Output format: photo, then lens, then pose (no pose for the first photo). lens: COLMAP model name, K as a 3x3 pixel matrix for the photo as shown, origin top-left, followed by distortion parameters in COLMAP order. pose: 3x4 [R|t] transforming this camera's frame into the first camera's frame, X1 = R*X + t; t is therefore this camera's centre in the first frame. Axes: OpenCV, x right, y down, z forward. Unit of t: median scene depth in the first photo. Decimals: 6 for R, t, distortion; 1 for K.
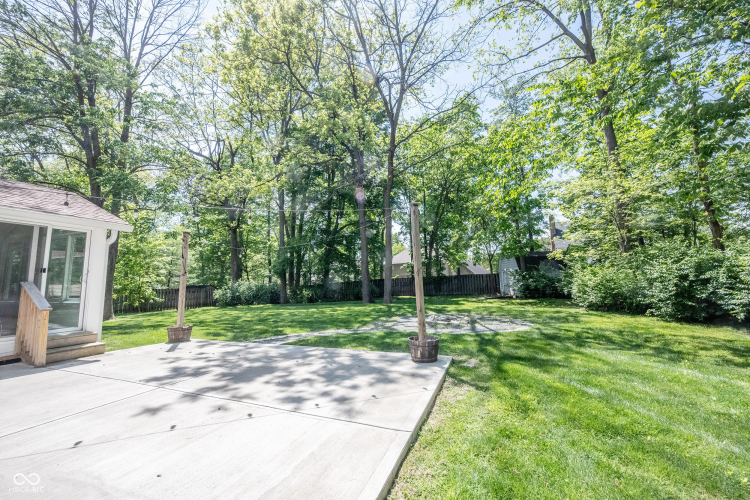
lens RADIAL K [[289.5, 0, 373.7], [0, 289.5, 253.1], [0, 0, 1]] dist [0.001640, 0.000343]
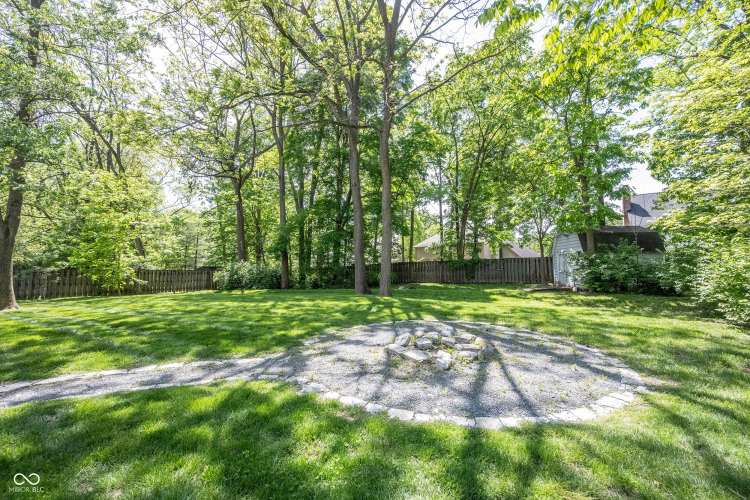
lens RADIAL K [[295.8, 0, 378.7], [0, 295.8, 251.2], [0, 0, 1]] dist [0.001263, 0.000219]
pose [[0.992155, 0.009515, -0.124649, 0.082948], [-0.003096, 0.998664, 0.051585, 0.018333], [0.124974, -0.050794, 0.990859, 0.190708]]
